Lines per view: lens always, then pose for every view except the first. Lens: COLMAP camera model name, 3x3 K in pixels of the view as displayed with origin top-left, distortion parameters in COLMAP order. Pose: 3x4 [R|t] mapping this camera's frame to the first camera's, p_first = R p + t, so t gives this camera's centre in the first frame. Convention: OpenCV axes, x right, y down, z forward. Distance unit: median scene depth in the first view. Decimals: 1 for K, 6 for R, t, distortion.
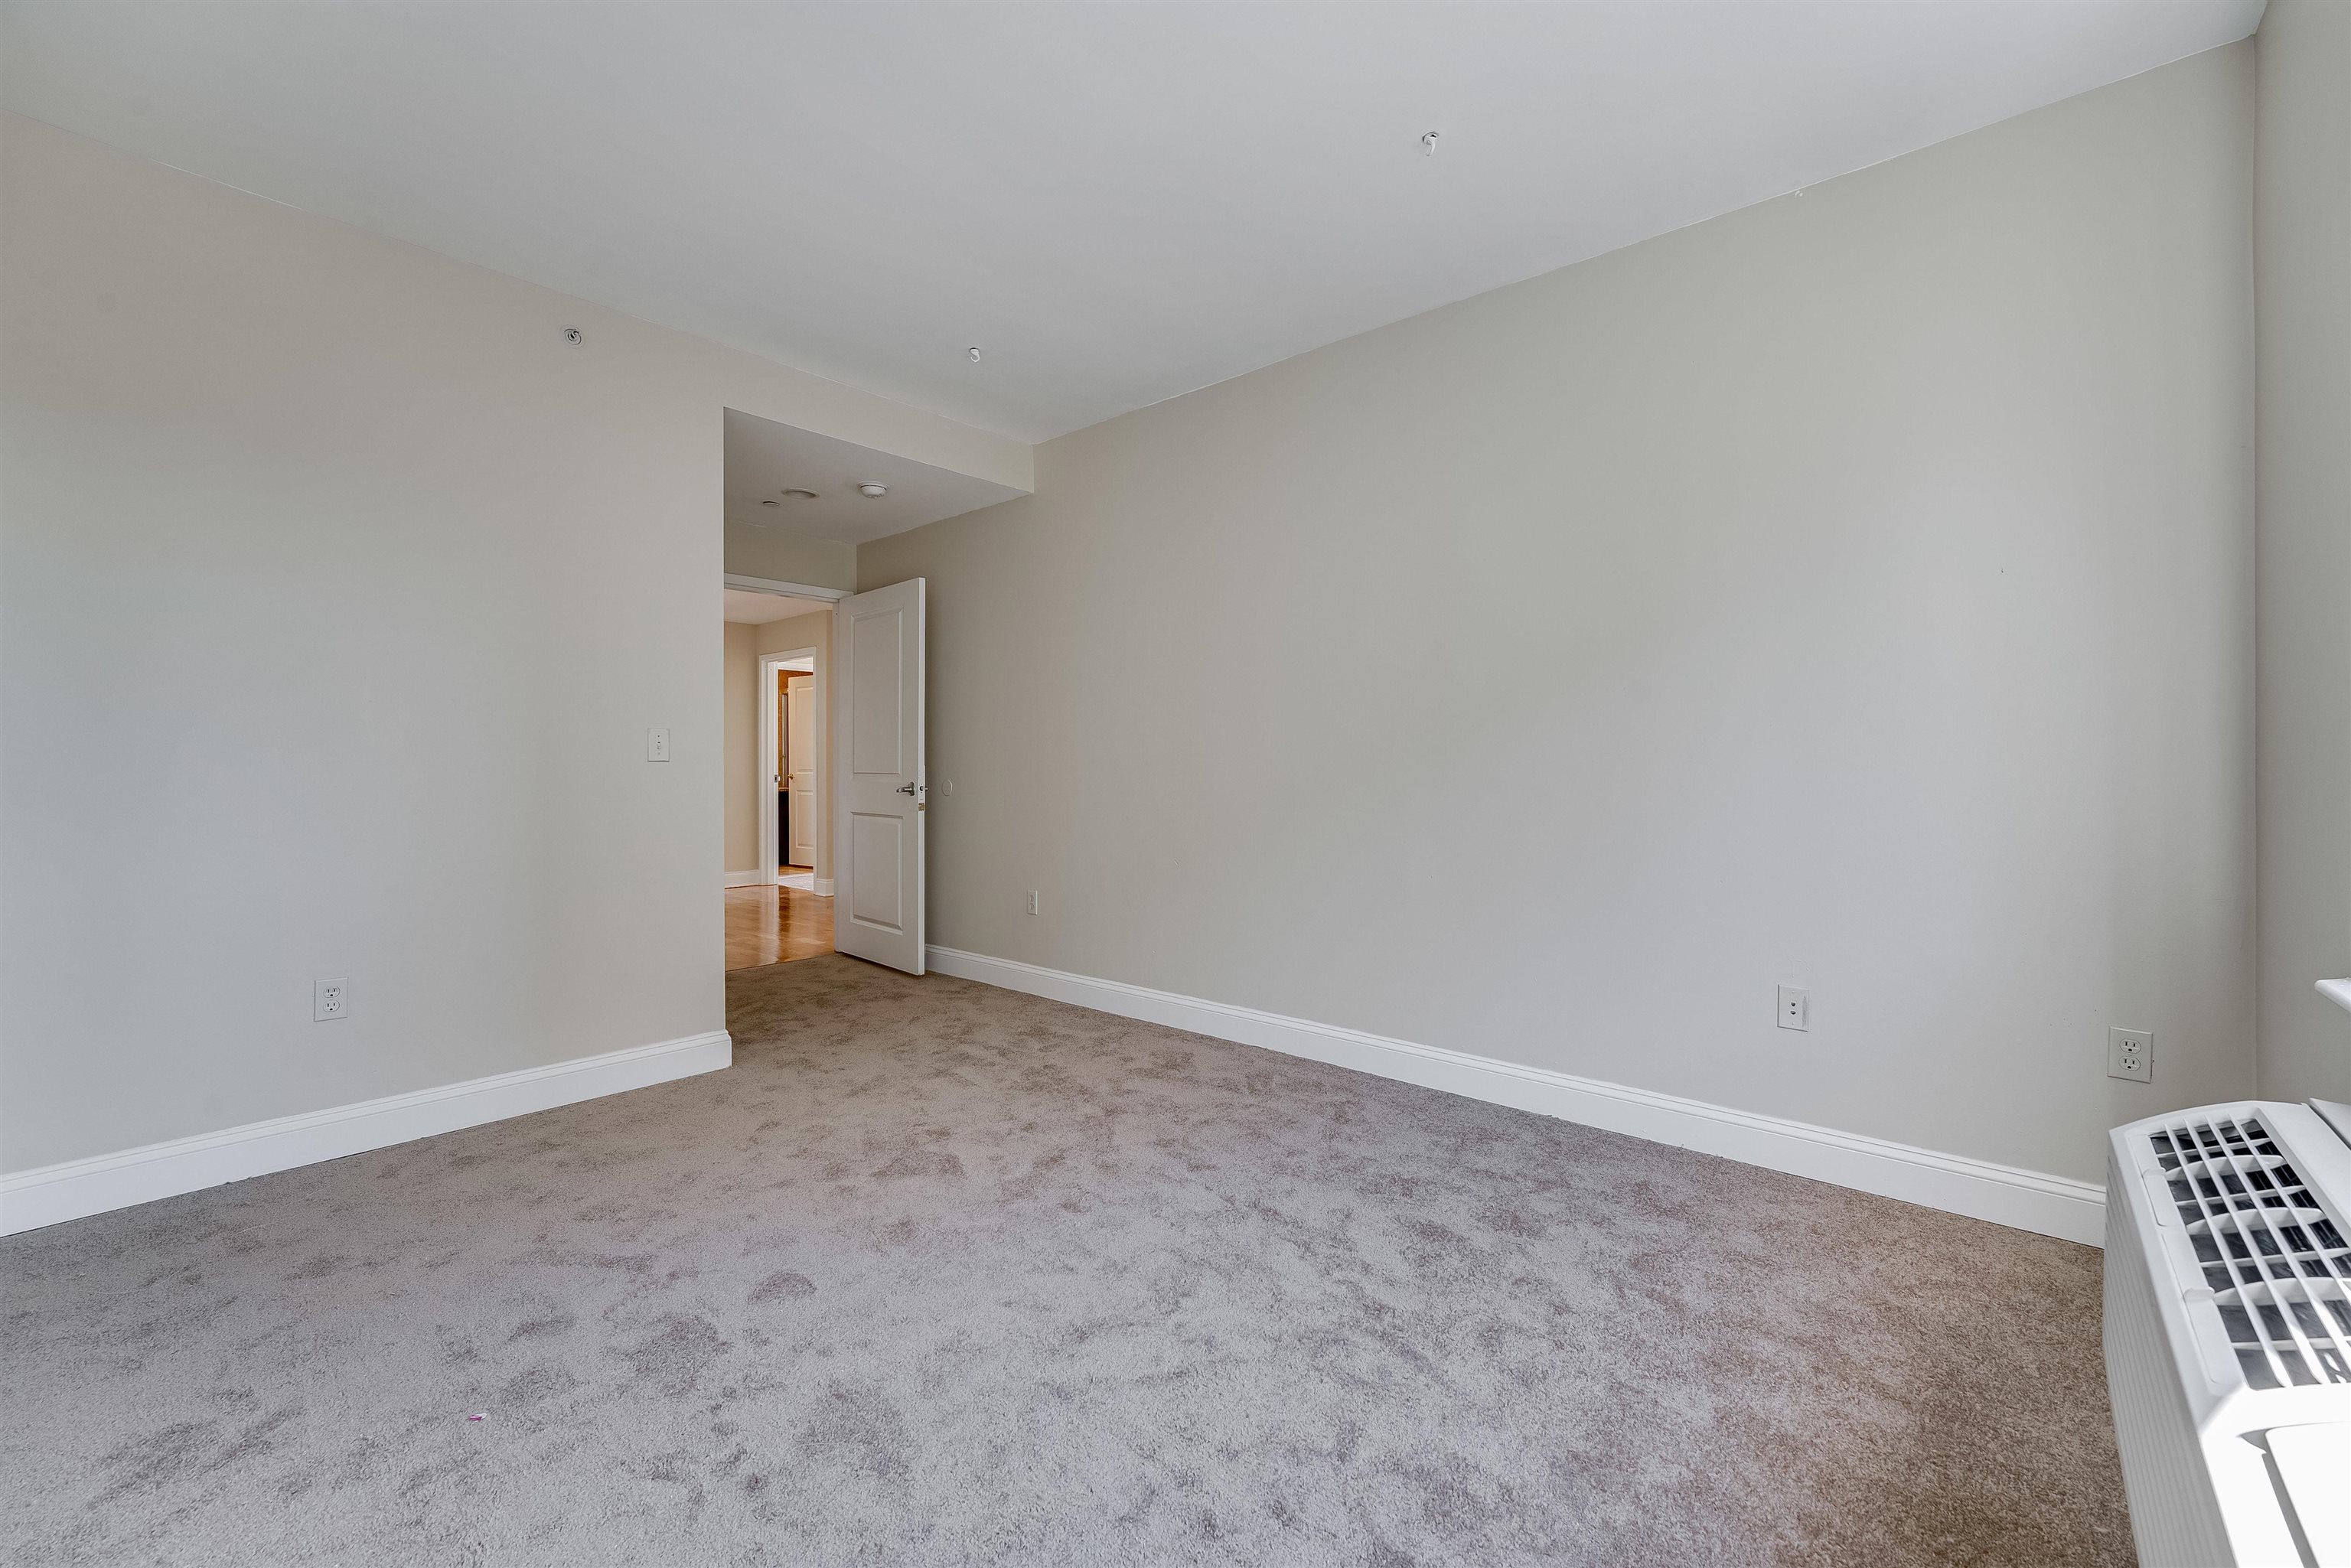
lens RADIAL K [[954.6, 0, 1185.0], [0, 954.6, 777.1], [0, 0, 1]] dist [-0.013923, 0.003798]
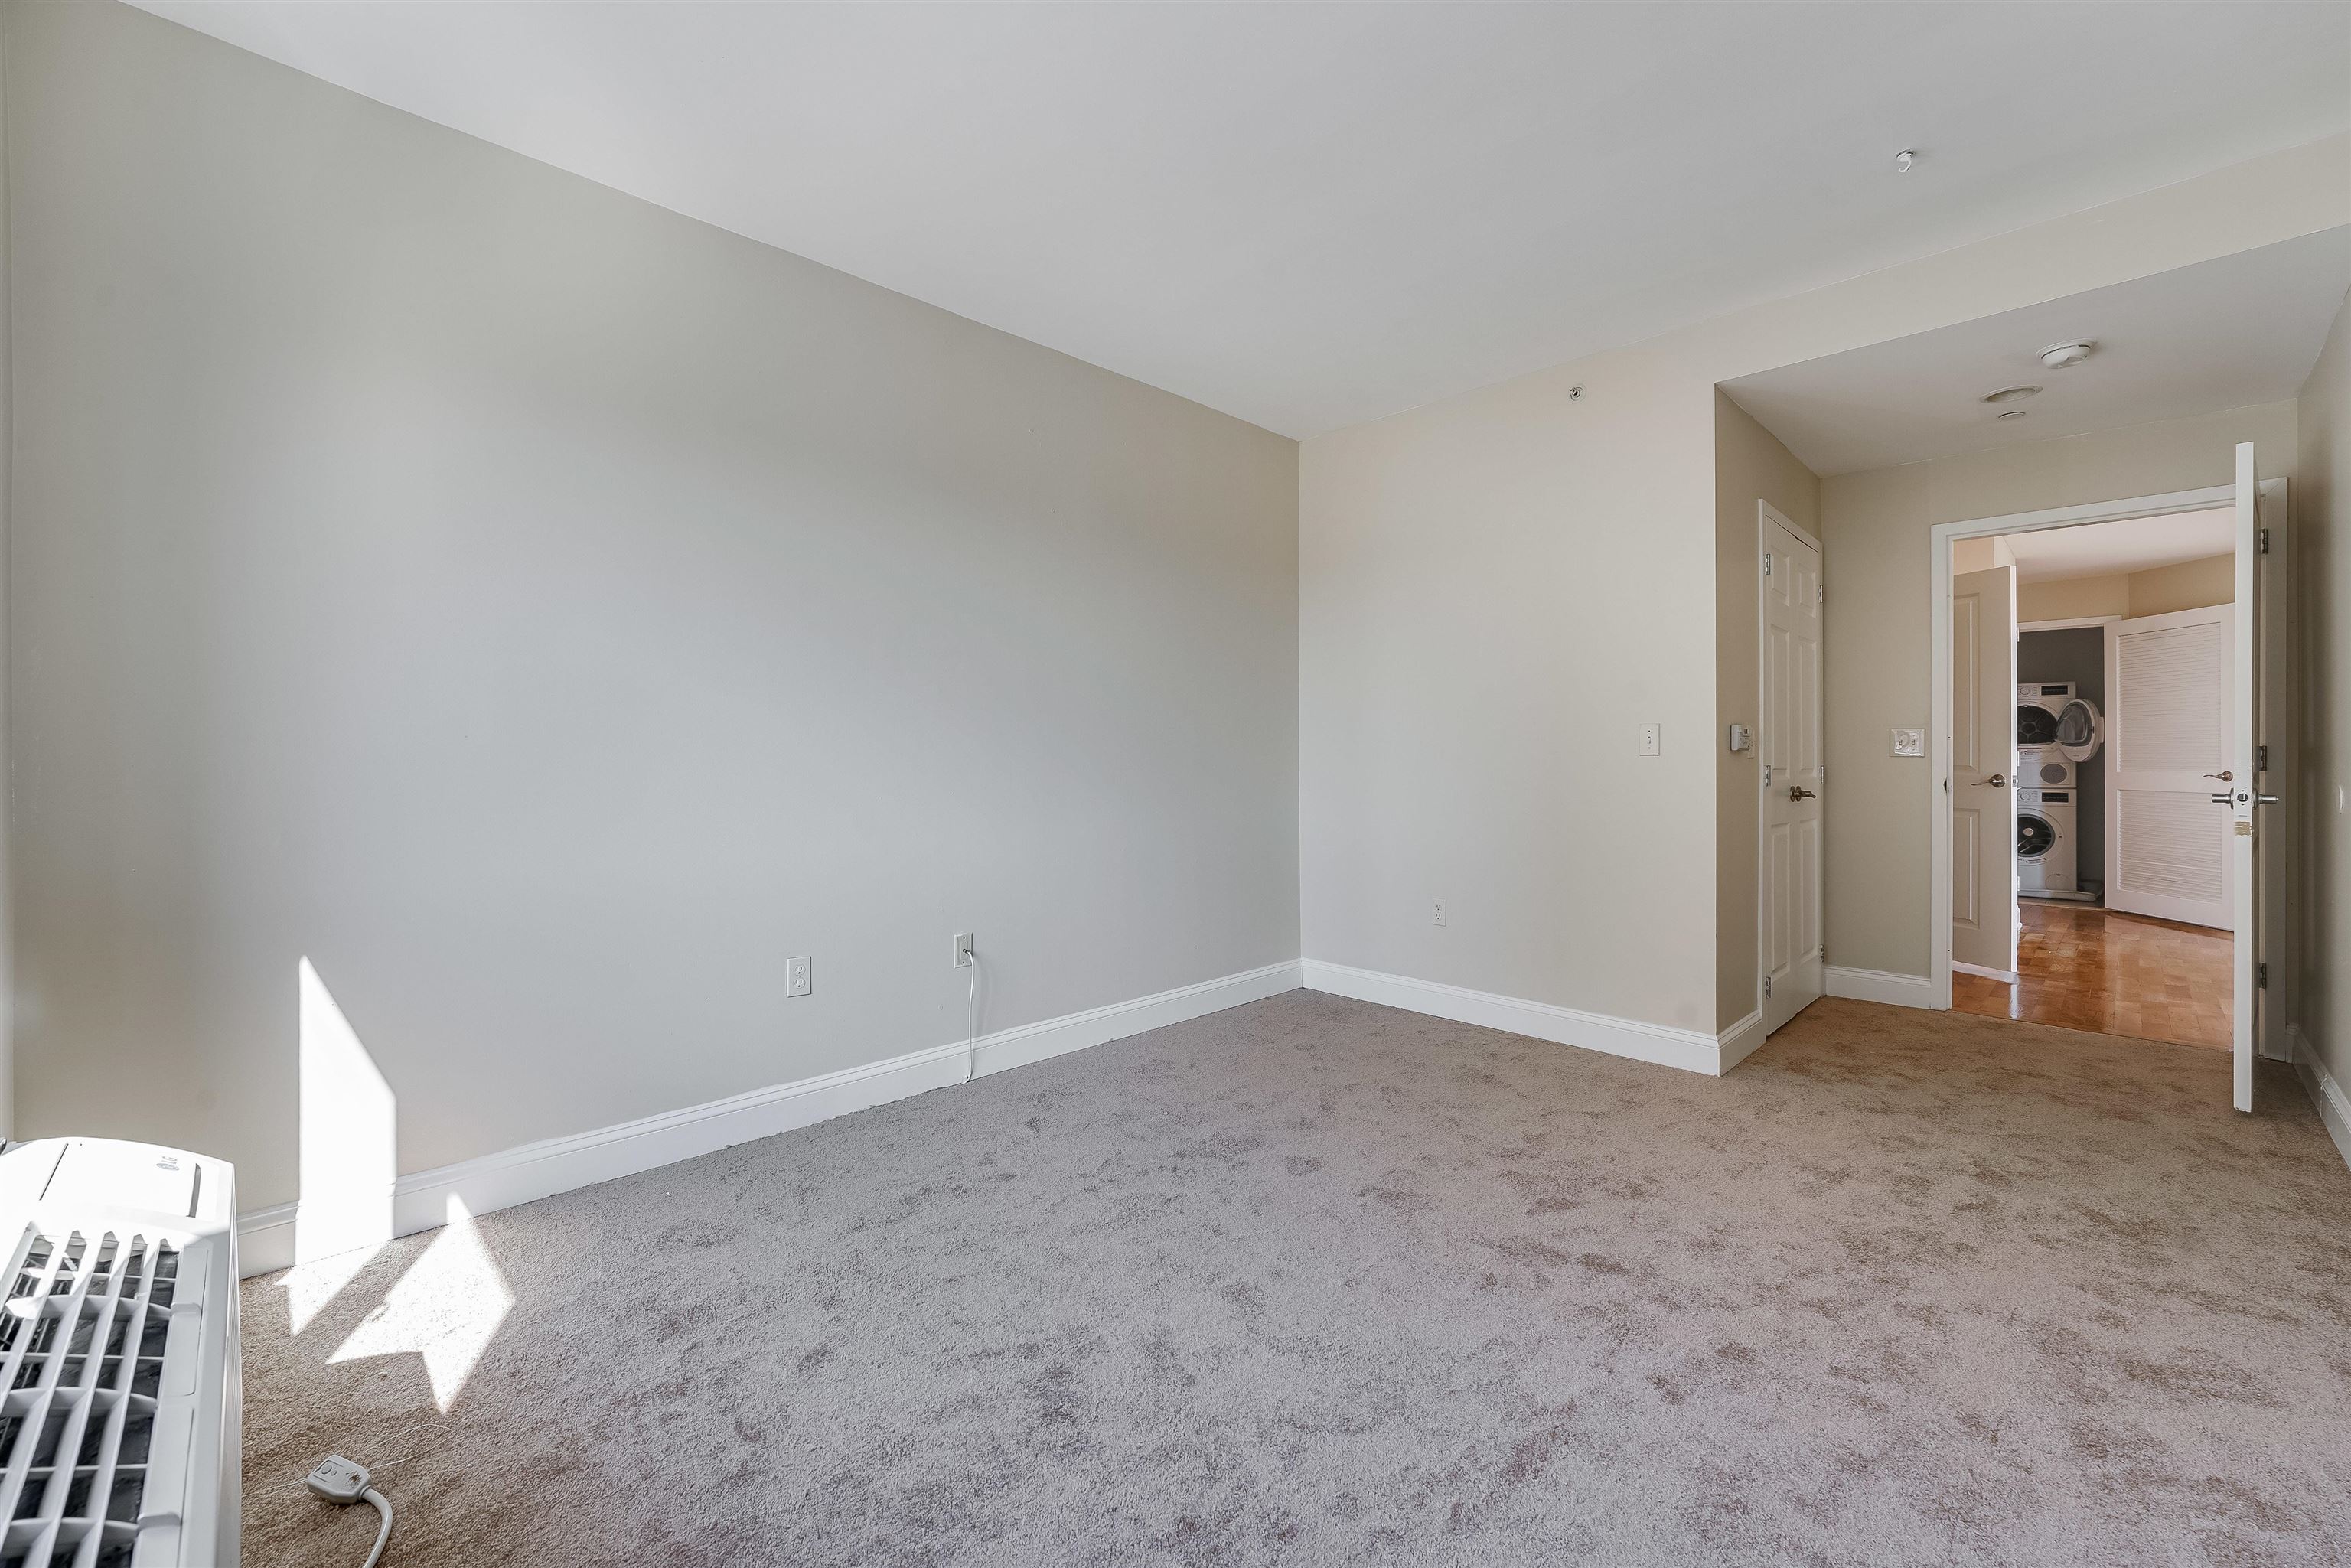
lens RADIAL K [[954.6, 0, 1186.7], [0, 954.6, 766.4], [0, 0, 1]] dist [-0.013923, 0.003798]
pose [[-0.079778, 0.010864, -0.996753, 0.613028], [-0.008895, 0.999893, 0.011610, -0.014218], [0.996773, 0.009793, -0.079672, 0.653589]]
